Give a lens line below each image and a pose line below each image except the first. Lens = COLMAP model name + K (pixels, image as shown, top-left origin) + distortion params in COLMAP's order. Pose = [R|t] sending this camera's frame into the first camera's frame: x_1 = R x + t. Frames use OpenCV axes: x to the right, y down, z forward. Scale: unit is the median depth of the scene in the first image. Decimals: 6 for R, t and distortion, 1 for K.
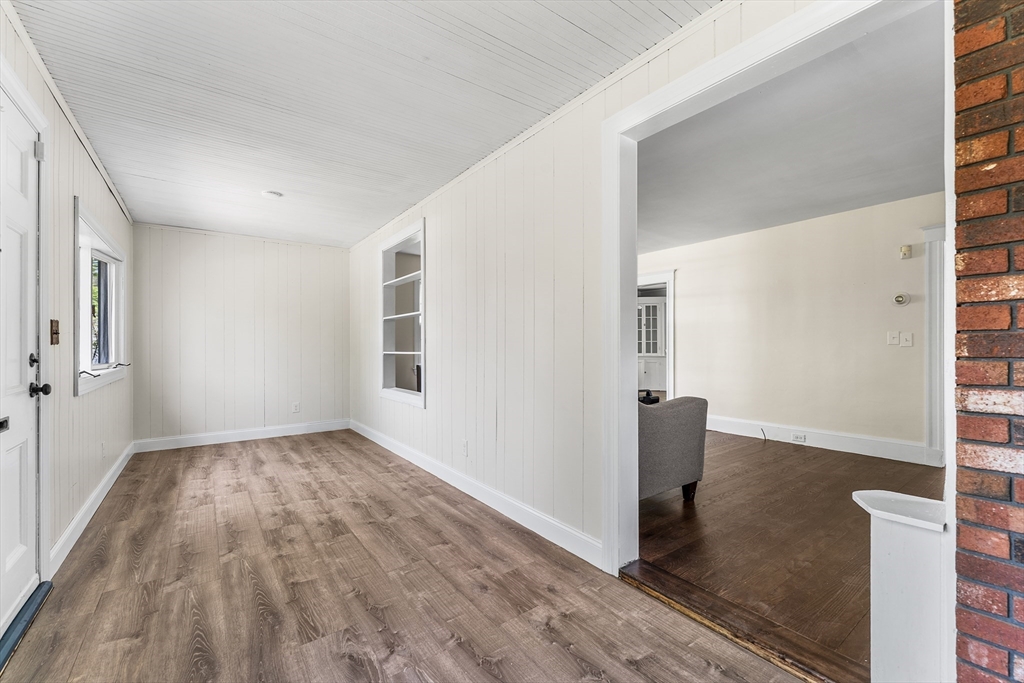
lens RADIAL K [[423.5, 0, 519.7], [0, 423.5, 348.1], [0, 0, 1]] dist [-0.000370, 0.000095]
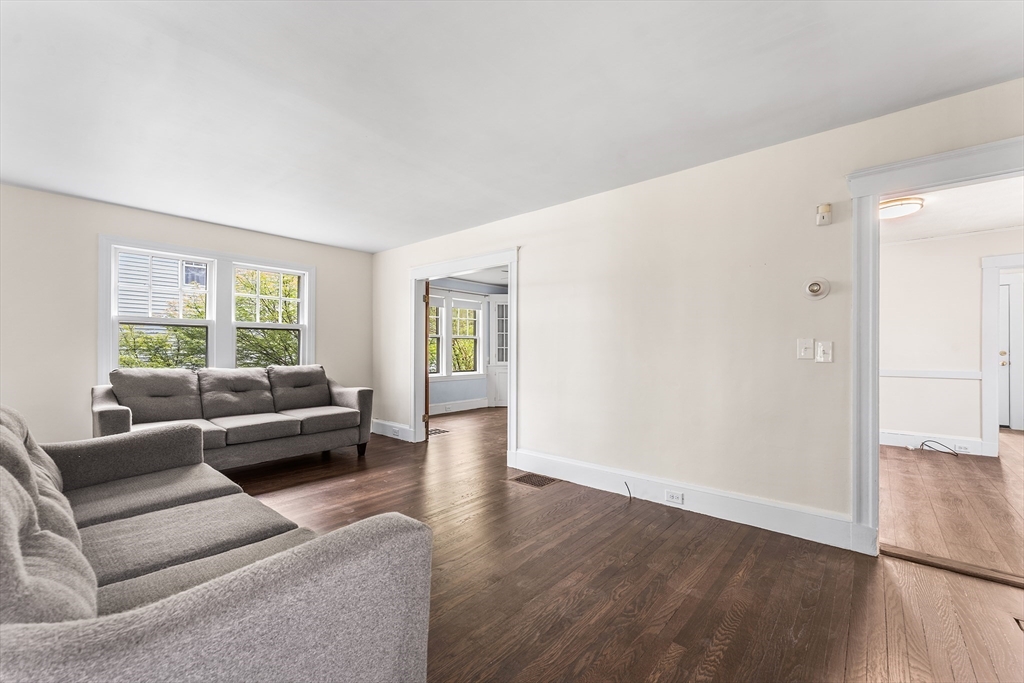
lens RADIAL K [[423.5, 0, 515.2], [0, 423.5, 347.6], [0, 0, 1]] dist [-0.000370, 0.000095]
pose [[0.977422, 0.000551, 0.211294, 0.320520], [0.000007, 0.999997, -0.002642, -0.024483], [-0.211295, 0.002584, 0.977419, 0.471308]]
